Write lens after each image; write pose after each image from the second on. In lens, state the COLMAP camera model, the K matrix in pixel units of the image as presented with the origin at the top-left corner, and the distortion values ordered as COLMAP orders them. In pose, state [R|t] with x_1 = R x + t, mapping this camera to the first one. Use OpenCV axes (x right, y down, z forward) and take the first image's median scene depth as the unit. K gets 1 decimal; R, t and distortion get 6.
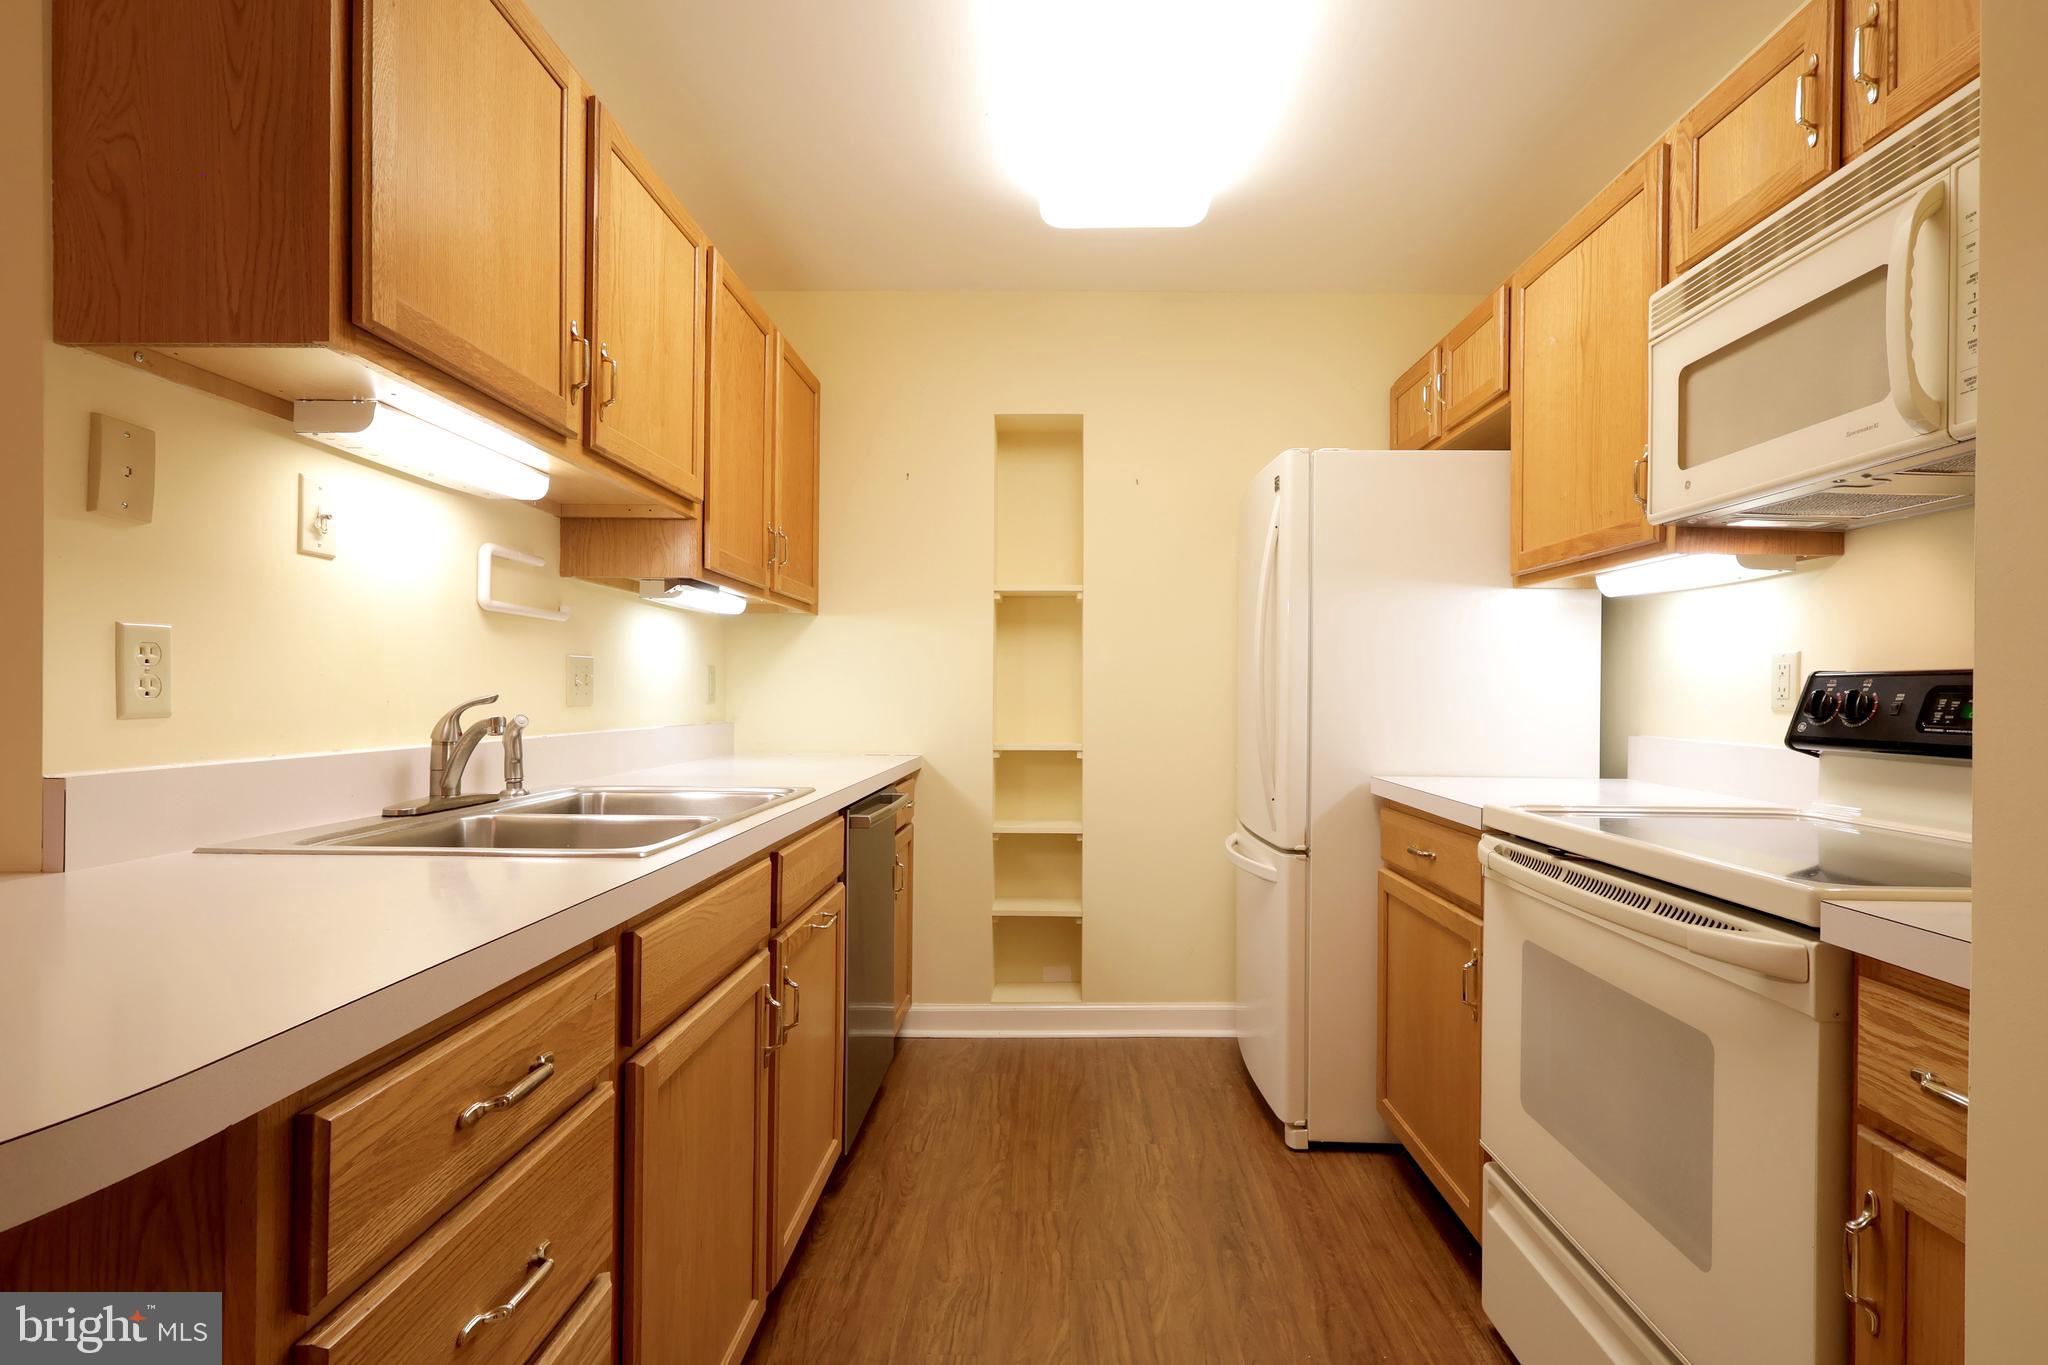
lens RADIAL K [[959.3, 0, 1057.2], [0, 959.3, 689.3], [0, 0, 1]] dist [-0.001337, 0.001932]
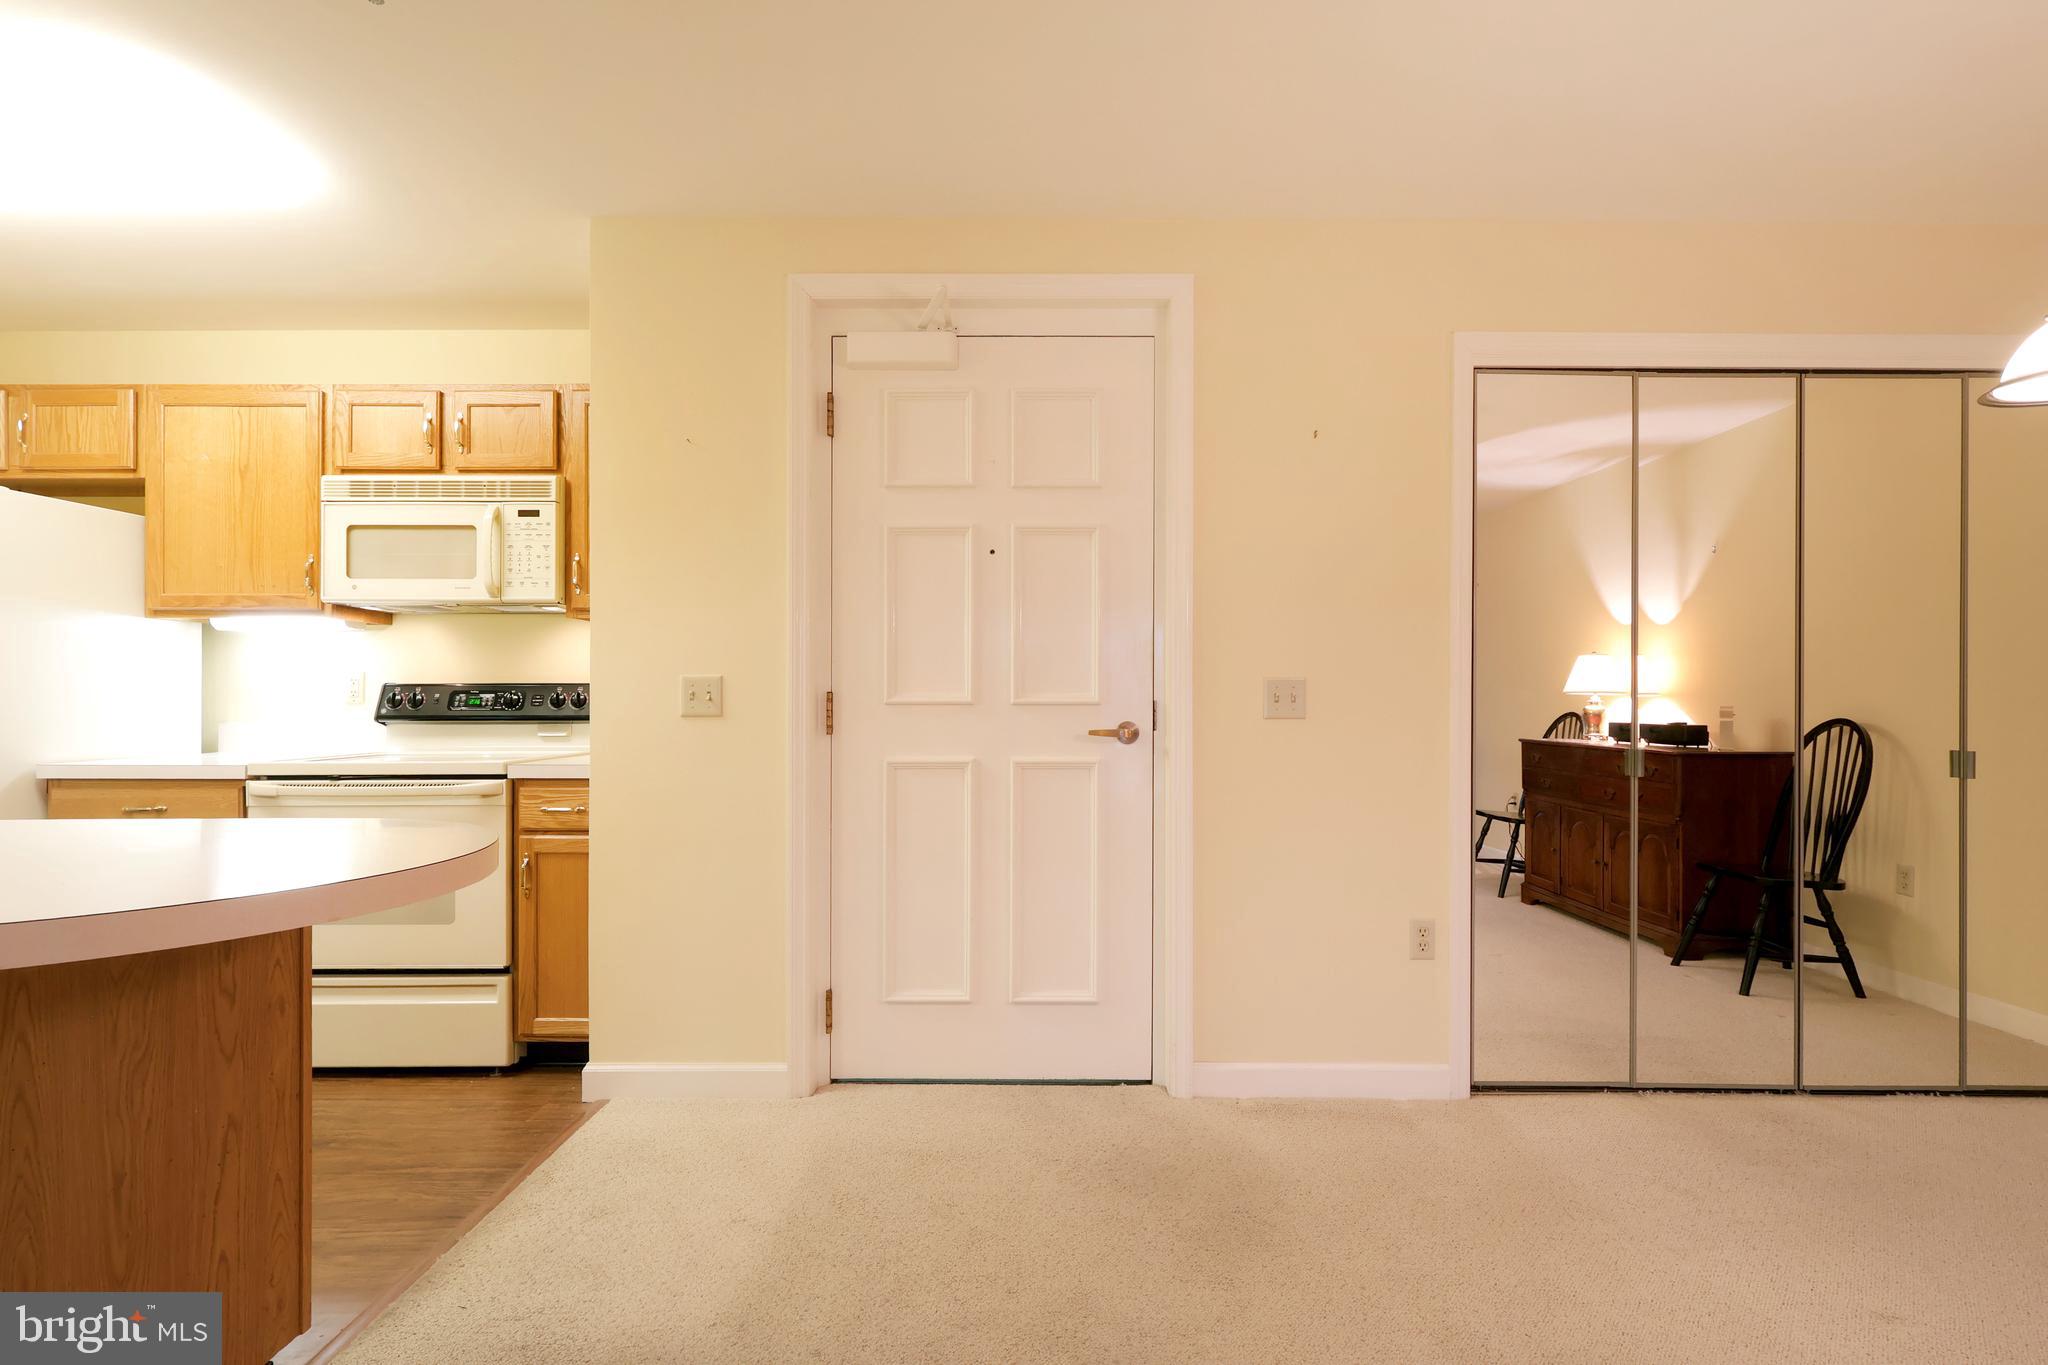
lens RADIAL K [[959.3, 0, 1036.2], [0, 959.3, 695.6], [0, 0, 1]] dist [-0.001337, 0.001932]
pose [[-0.003115, -0.006138, 0.999976, -1.201398], [-0.000751, 0.999981, 0.006136, -0.006036], [-0.999995, -0.000731, -0.003120, -0.345710]]
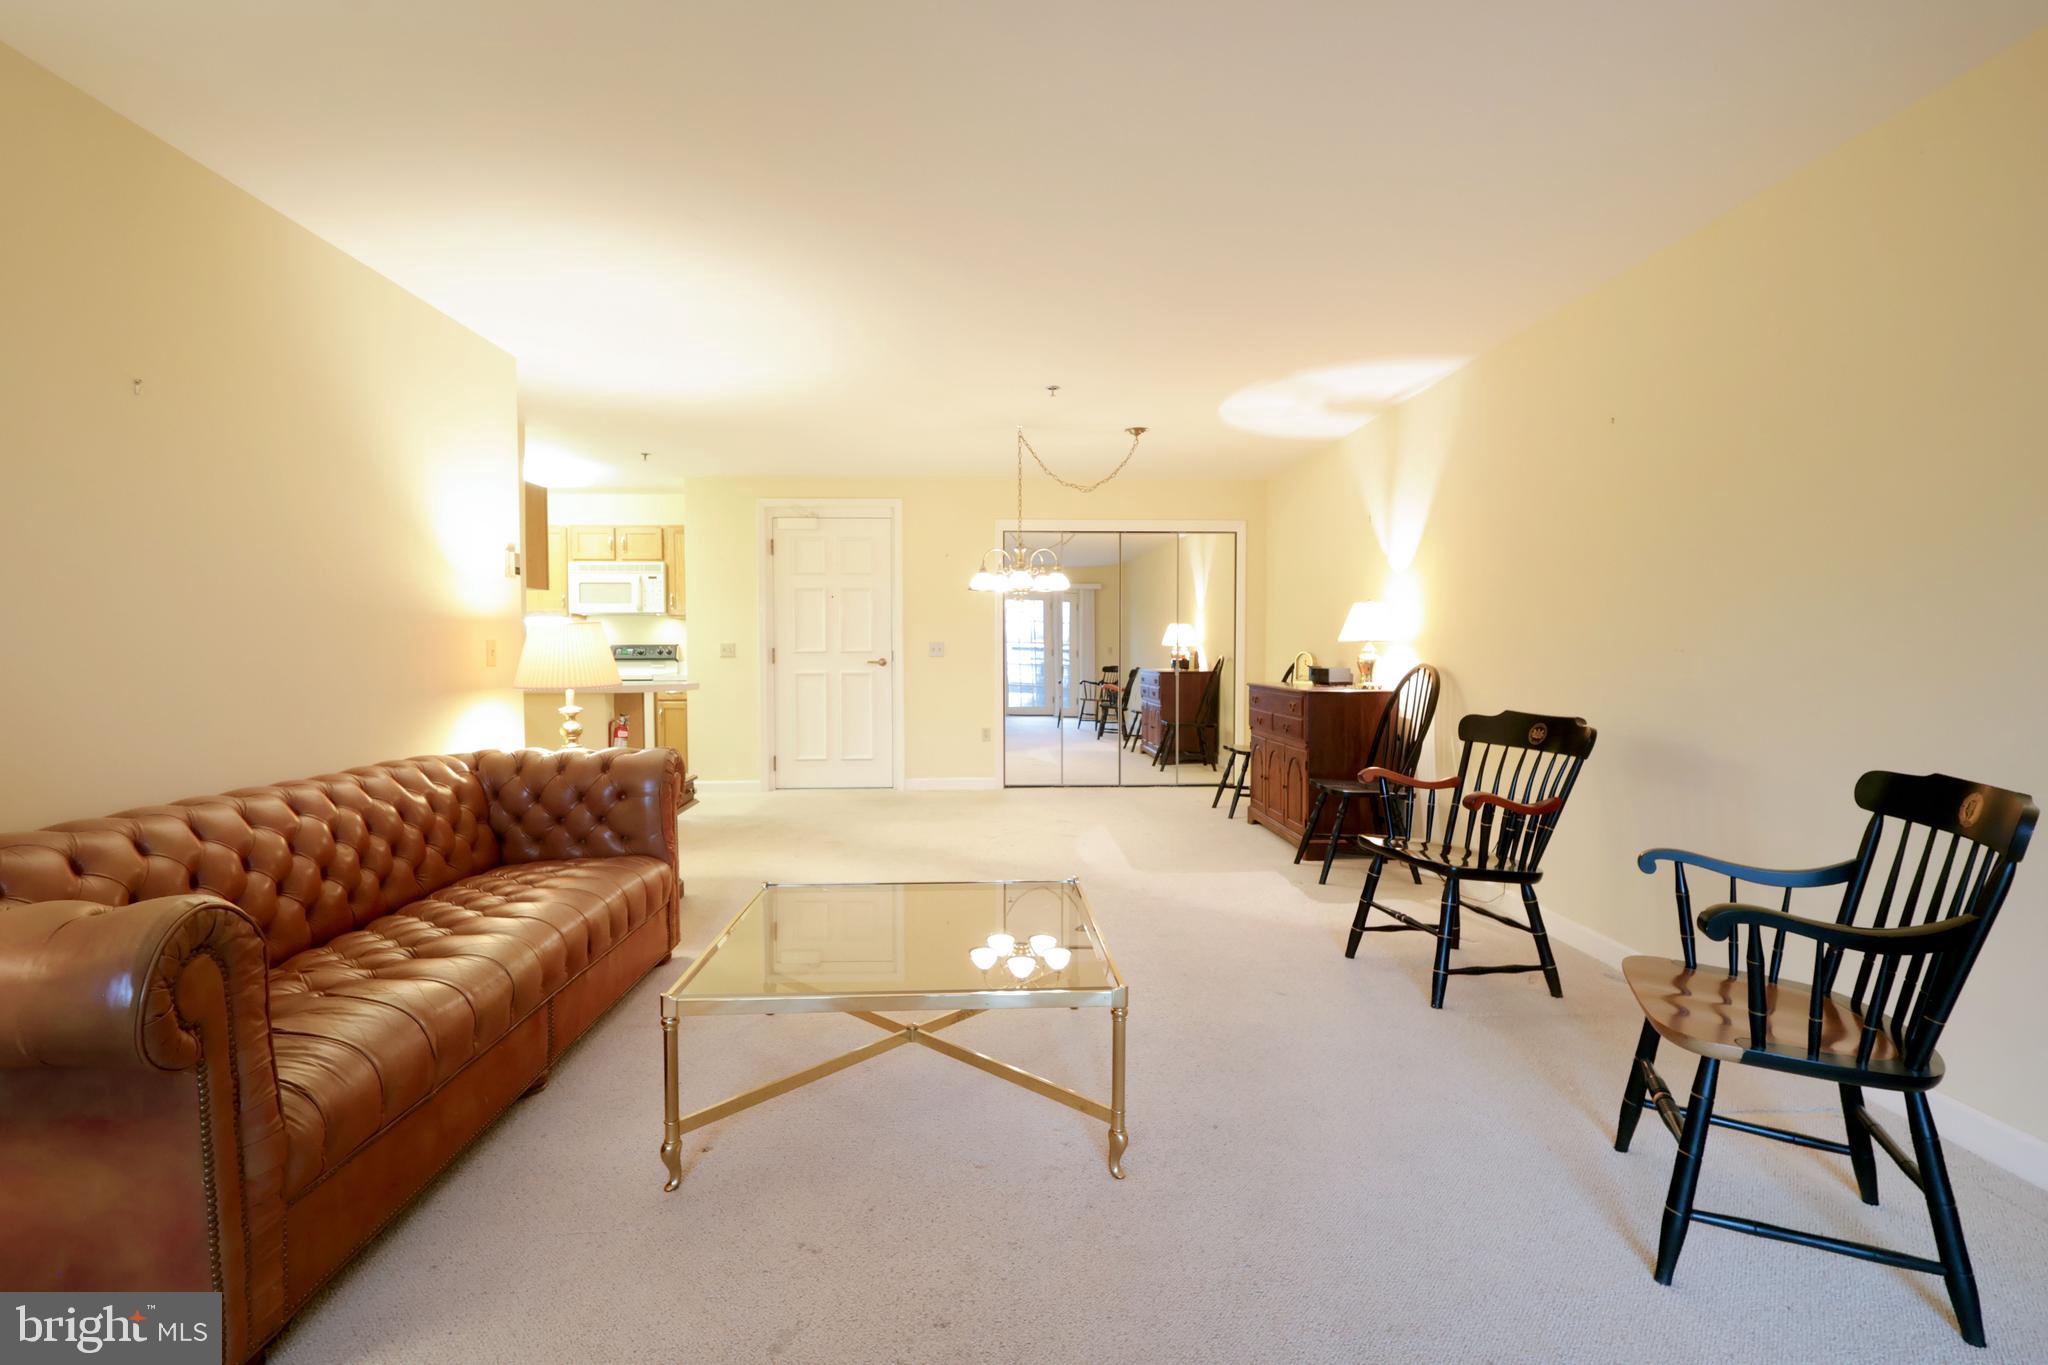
lens RADIAL K [[959.3, 0, 1016.4], [0, 959.3, 674.4], [0, 0, 1]] dist [-0.001337, 0.001932]
pose [[-0.040699, -0.033571, 0.998607, -4.034717], [0.004789, 0.999417, 0.033794, -0.024306], [-0.999160, 0.006157, -0.040515, -0.938062]]
